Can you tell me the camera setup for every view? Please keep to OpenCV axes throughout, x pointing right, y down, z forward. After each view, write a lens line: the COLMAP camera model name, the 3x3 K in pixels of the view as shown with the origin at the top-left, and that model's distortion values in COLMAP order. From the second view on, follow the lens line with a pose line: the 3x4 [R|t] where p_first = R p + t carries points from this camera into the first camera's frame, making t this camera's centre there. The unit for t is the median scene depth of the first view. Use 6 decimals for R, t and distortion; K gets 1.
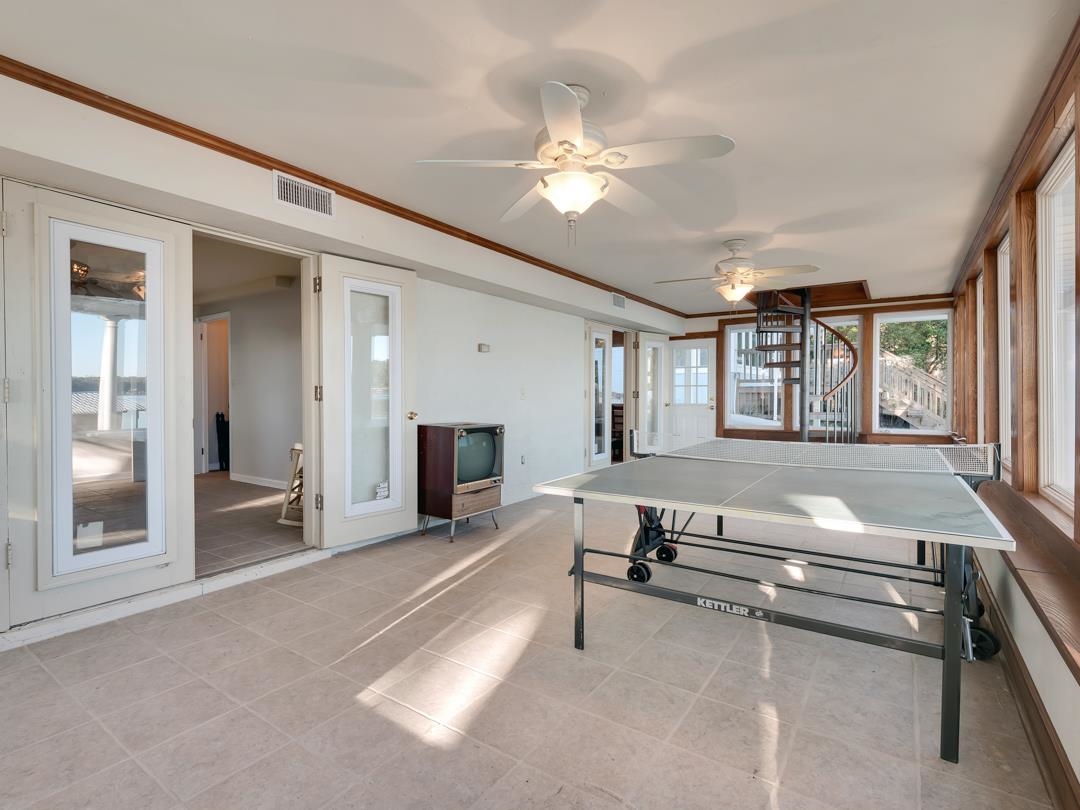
lens RADIAL K [[531.8, 0, 540.0], [0, 531.8, 405.0], [0, 0, 1]] dist [0.000151, -0.000718]
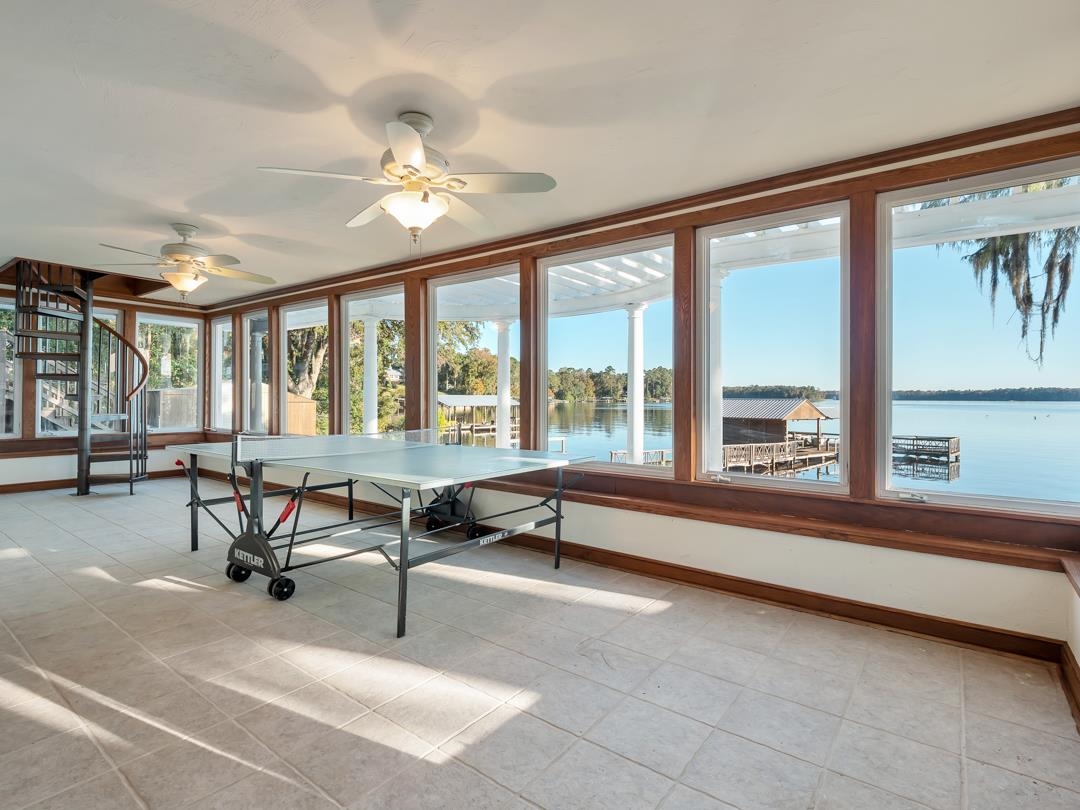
lens RADIAL K [[531.2, 0, 539.1], [0, 531.2, 401.5], [0, 0, 1]] dist [-0.001159, -0.000627]
pose [[0.046124, -0.002052, 0.998934, -0.576647], [0.007549, 0.999970, 0.001706, -0.005377], [-0.998907, 0.007462, 0.046139, 0.400713]]
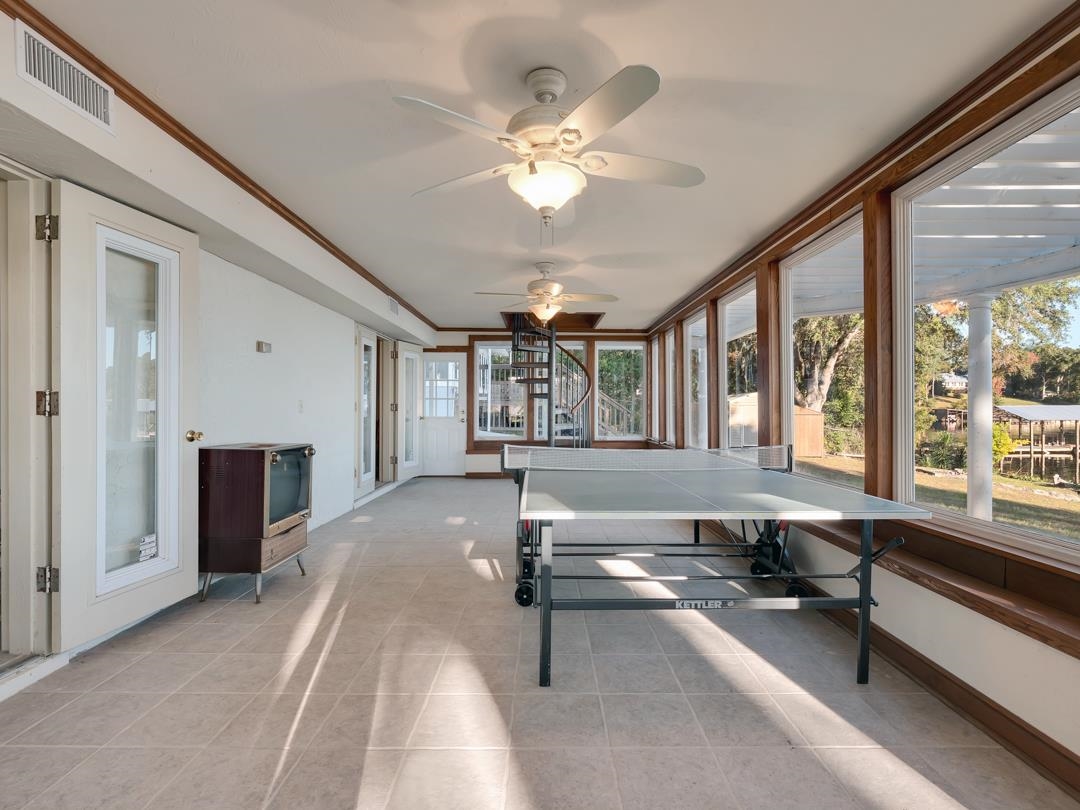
lens RADIAL K [[532.6, 0, 552.9], [0, 532.6, 412.9], [0, 0, 1]] dist [0.003549, -0.007358]
pose [[0.816765, -0.000942, 0.576970, -0.262379], [0.006693, 0.999947, -0.007842, -0.001858], [-0.576932, 0.010266, 0.816728, 0.142311]]
